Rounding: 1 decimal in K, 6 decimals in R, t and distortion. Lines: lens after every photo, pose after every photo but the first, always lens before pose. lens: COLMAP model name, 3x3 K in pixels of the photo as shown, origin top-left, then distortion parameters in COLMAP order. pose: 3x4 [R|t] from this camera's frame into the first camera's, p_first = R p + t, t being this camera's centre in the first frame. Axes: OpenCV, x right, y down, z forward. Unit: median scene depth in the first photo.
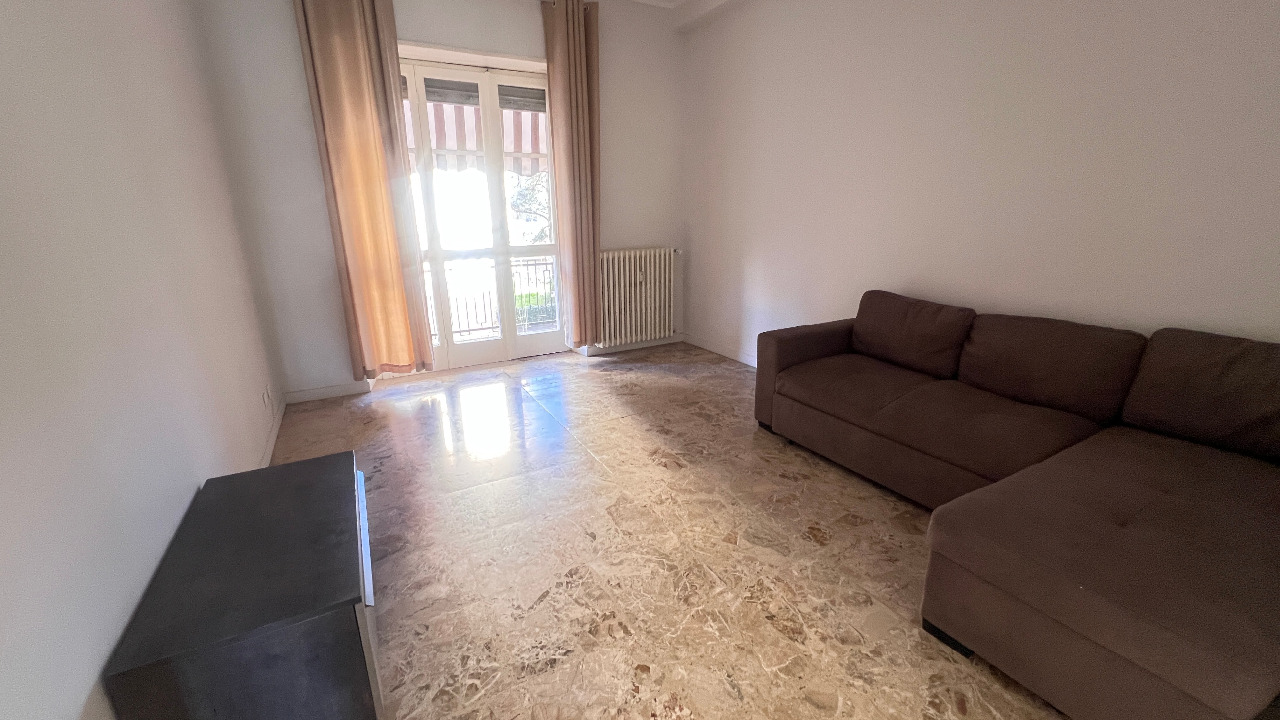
lens RADIAL K [[513.2, 0, 642.2], [0, 513.2, 358.2], [0, 0, 1]] dist [-0.002285, -0.000067]
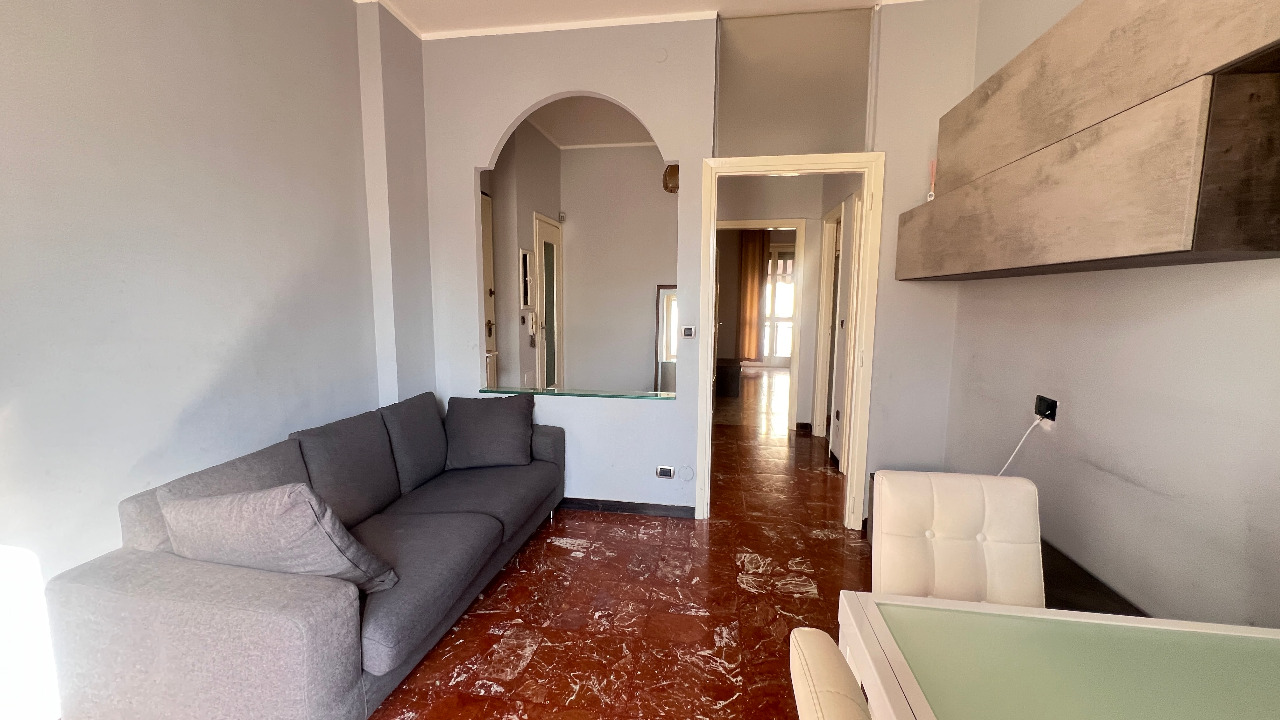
lens RADIAL K [[513.2, 0, 634.2], [0, 513.2, 357.2], [0, 0, 1]] dist [-0.002285, -0.000067]
pose [[0.771127, 0.083955, -0.631122, 0.724994], [-0.181754, 0.979046, -0.091836, 0.363725], [0.610187, 0.185526, 0.770228, -1.399646]]
